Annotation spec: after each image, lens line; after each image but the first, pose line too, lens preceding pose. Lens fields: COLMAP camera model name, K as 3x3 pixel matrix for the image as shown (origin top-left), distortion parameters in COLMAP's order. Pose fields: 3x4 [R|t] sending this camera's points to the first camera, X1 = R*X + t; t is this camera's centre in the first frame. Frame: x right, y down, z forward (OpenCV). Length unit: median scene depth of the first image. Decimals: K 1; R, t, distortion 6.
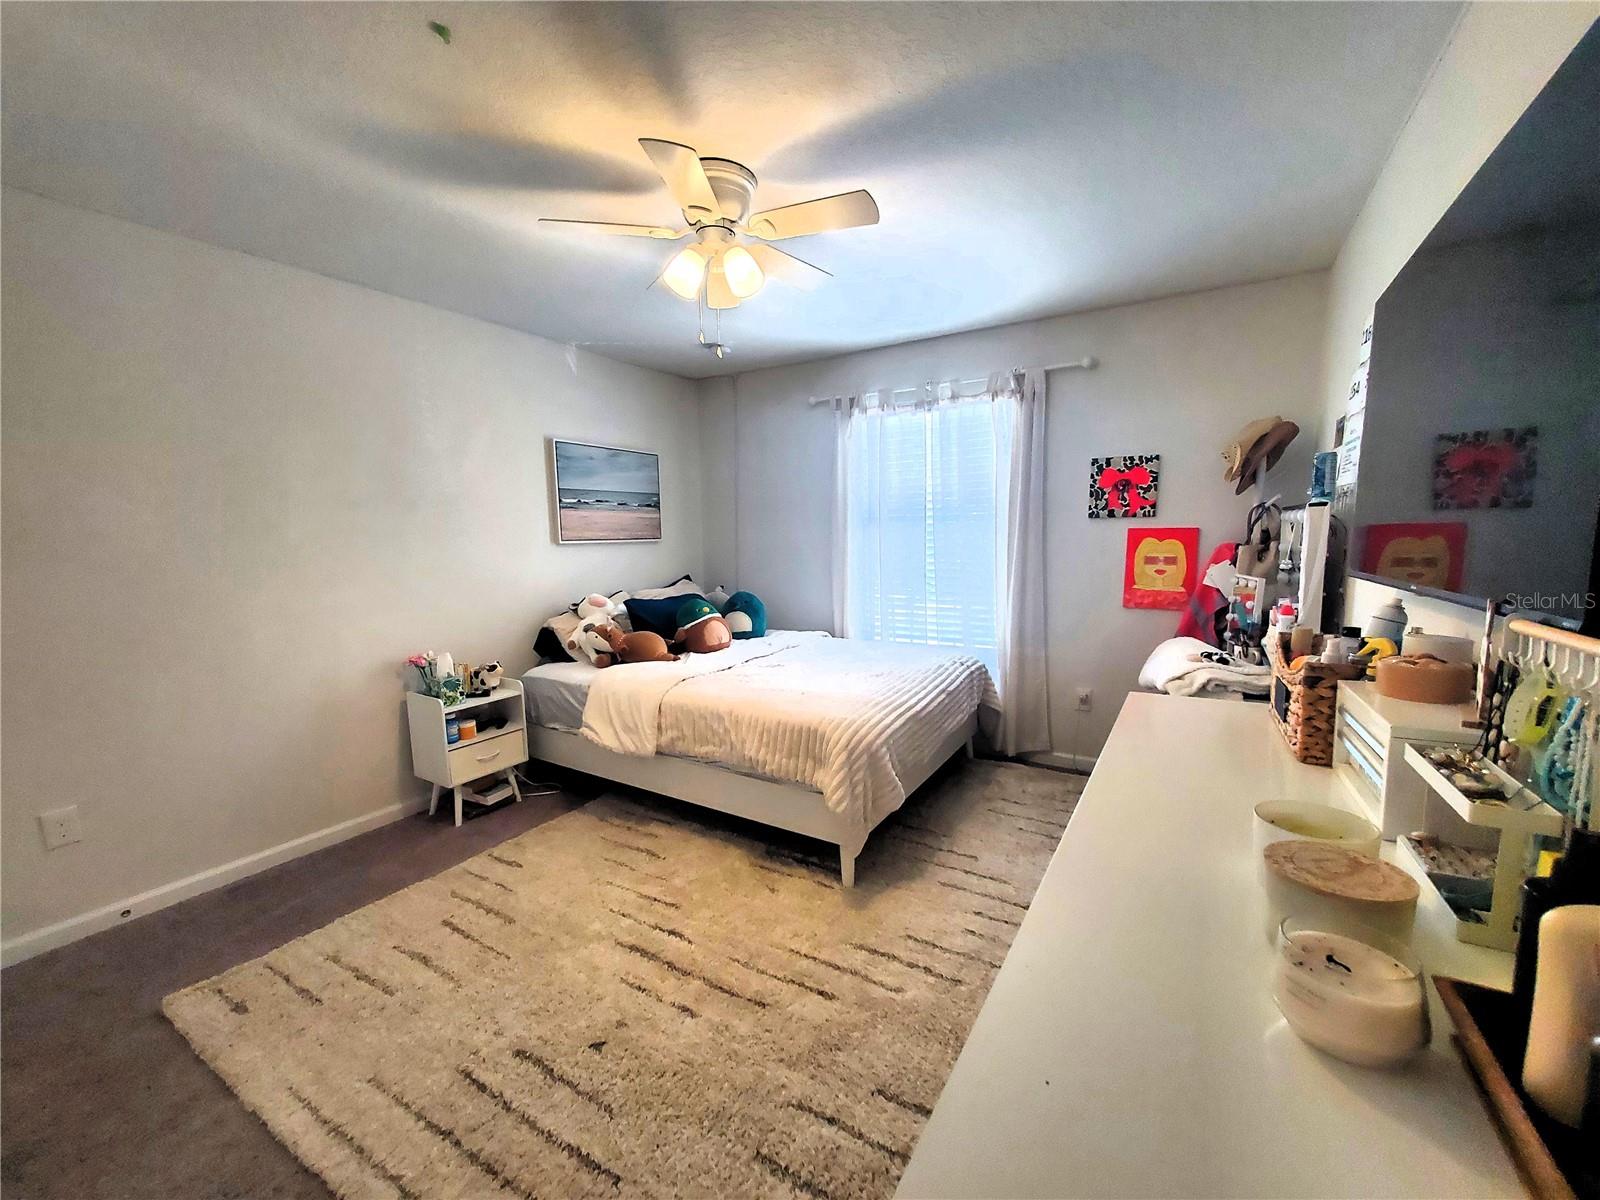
lens RADIAL K [[626.5, 0, 796.4], [0, 626.5, 601.8], [0, 0, 1]] dist [0.011118, -0.000361]
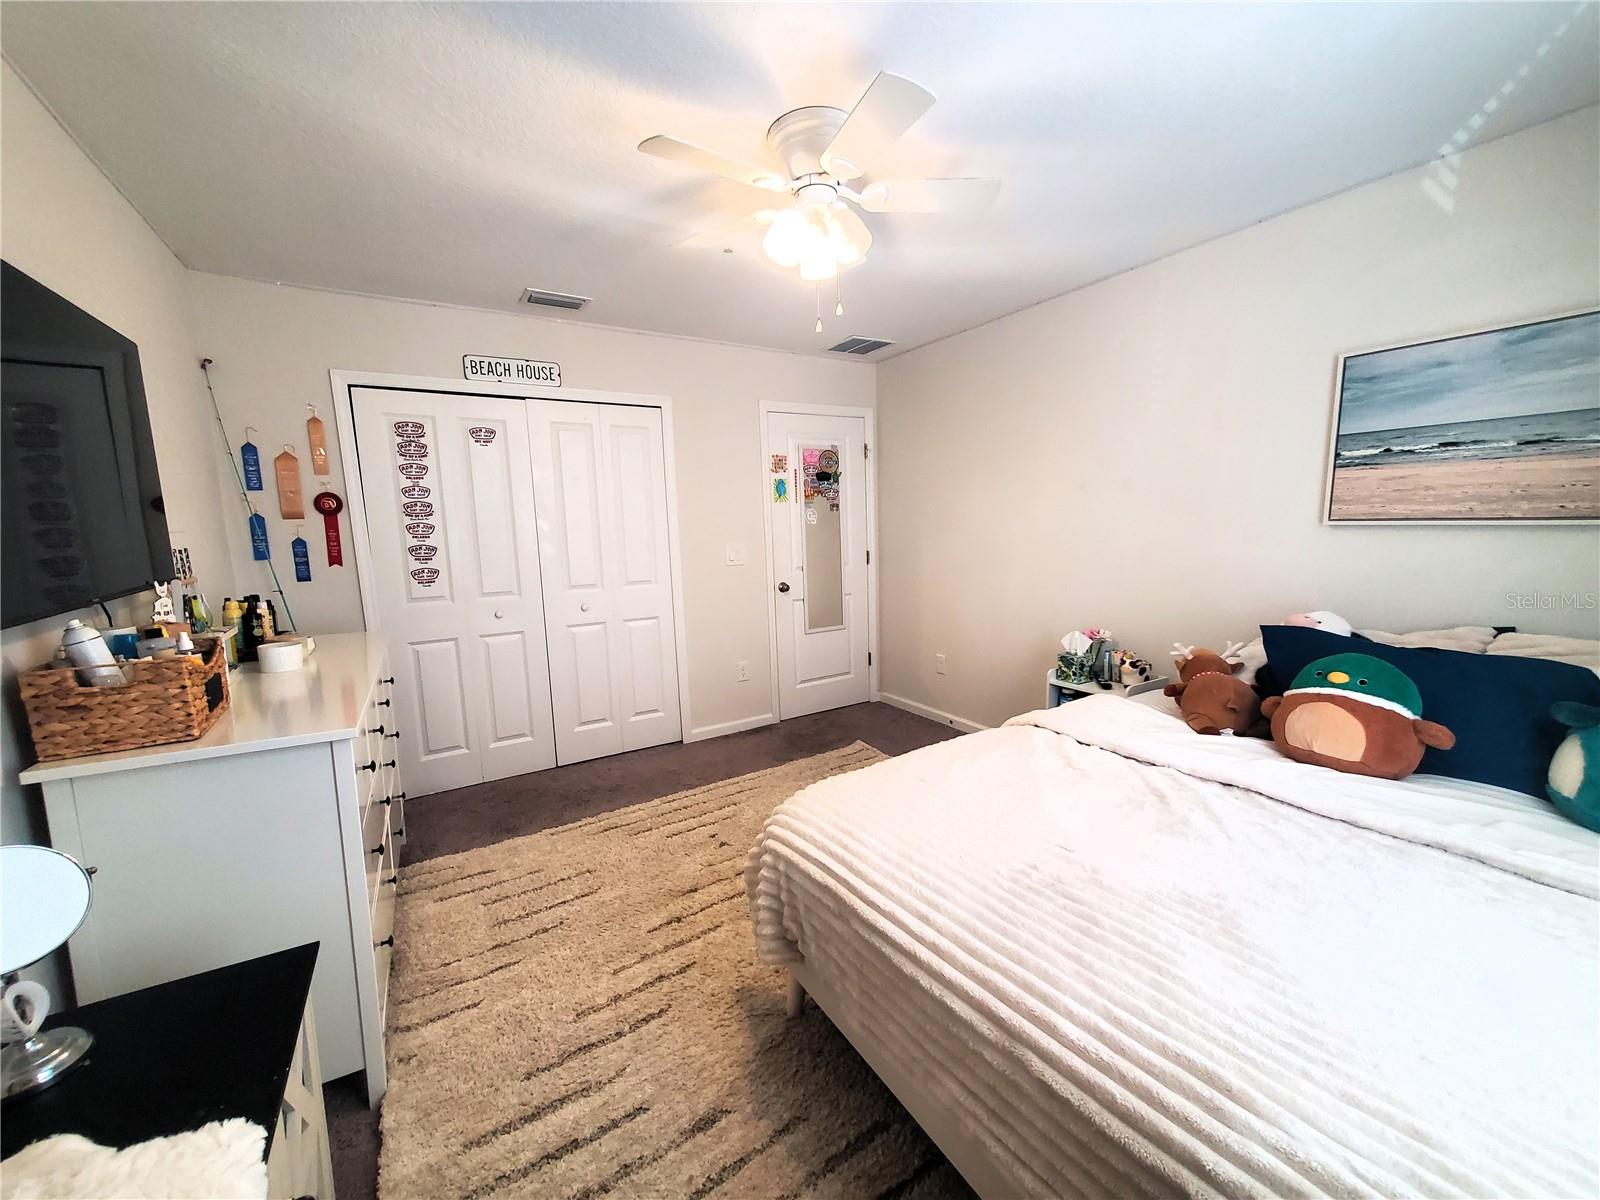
lens RADIAL K [[626.5, 0, 796.4], [0, 626.5, 601.8], [0, 0, 1]] dist [0.011118, -0.000361]
pose [[-0.444839, 0.141386, -0.884380, 0.488488], [-0.069918, 0.978965, 0.191676, -0.115654], [0.892877, 0.147099, -0.425596, 0.917488]]
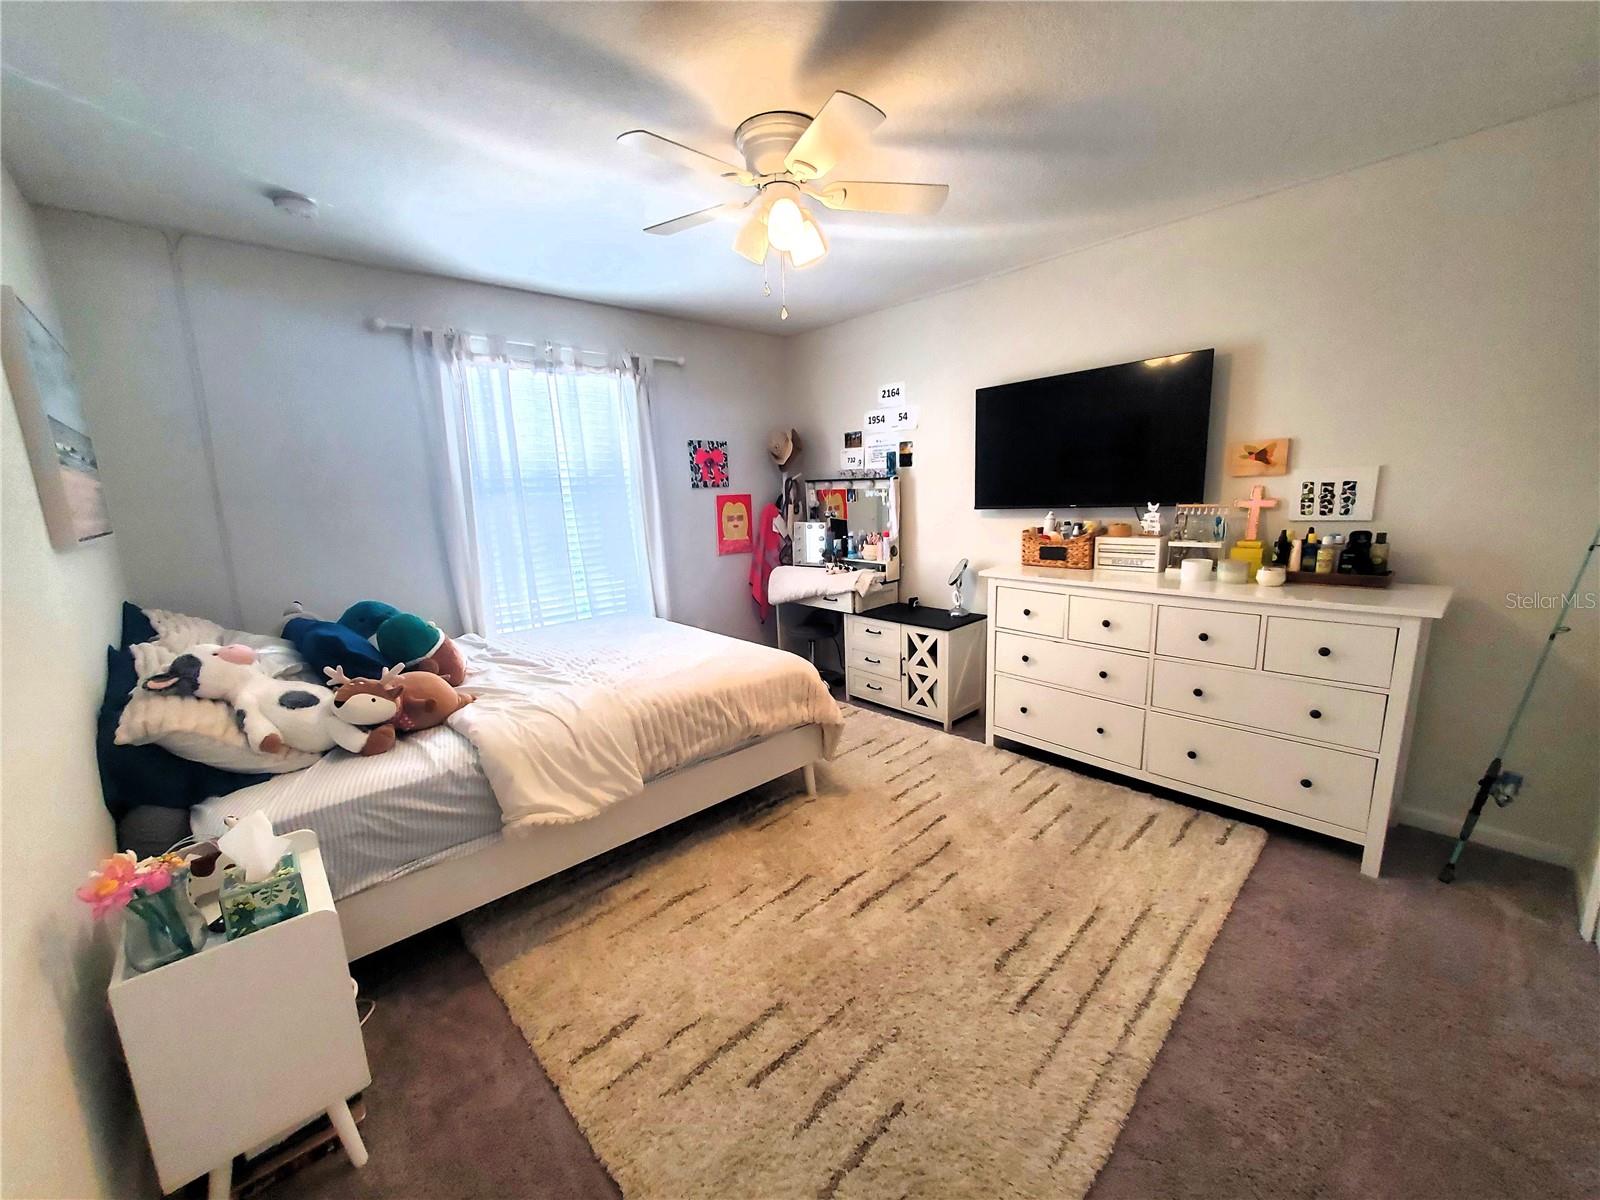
lens RADIAL K [[626.5, 0, 796.4], [0, 626.5, 601.8], [0, 0, 1]] dist [0.011118, -0.000361]
pose [[0.279320, -0.169733, 0.945077, -0.725413], [0.142095, 0.980722, 0.134139, -0.050668], [-0.949626, 0.096823, 0.298054, 0.469691]]
